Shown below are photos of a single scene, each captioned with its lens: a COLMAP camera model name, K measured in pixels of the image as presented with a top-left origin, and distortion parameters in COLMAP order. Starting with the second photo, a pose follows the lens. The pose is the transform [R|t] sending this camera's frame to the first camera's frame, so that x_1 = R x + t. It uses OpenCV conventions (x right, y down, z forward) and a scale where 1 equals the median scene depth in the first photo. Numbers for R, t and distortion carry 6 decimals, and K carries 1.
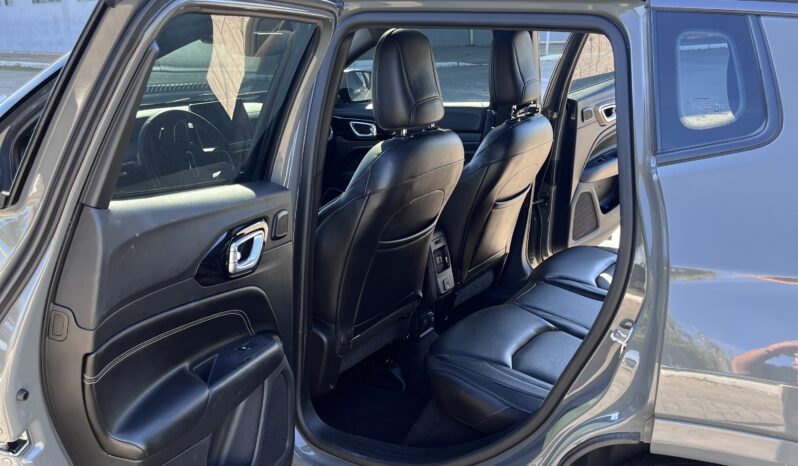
lens RADIAL K [[810.3, 0, 398.4], [0, 810.3, 249.4], [0, 0, 1]] dist [0.065496, -0.106525]
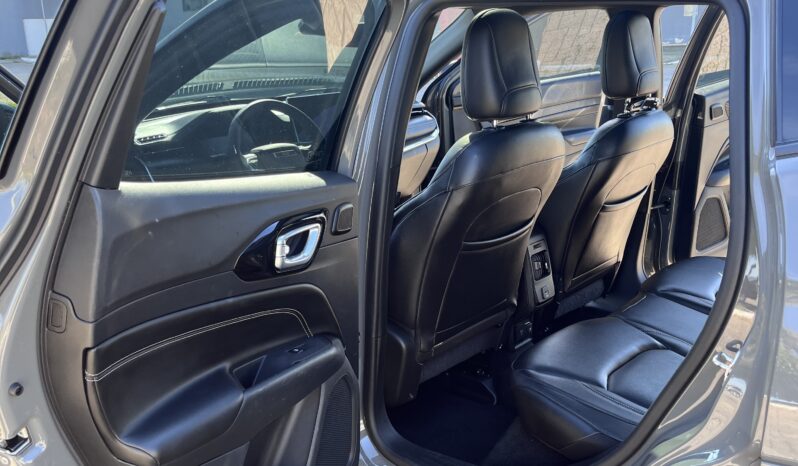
lens RADIAL K [[810.3, 0, 398.4], [0, 810.3, 249.4], [0, 0, 1]] dist [0.065496, -0.106525]
pose [[0.986601, 0.032471, -0.159886, 0.056950], [-0.033641, 0.999423, -0.004620, 0.005824], [0.159644, 0.009936, 0.987125, 0.087630]]
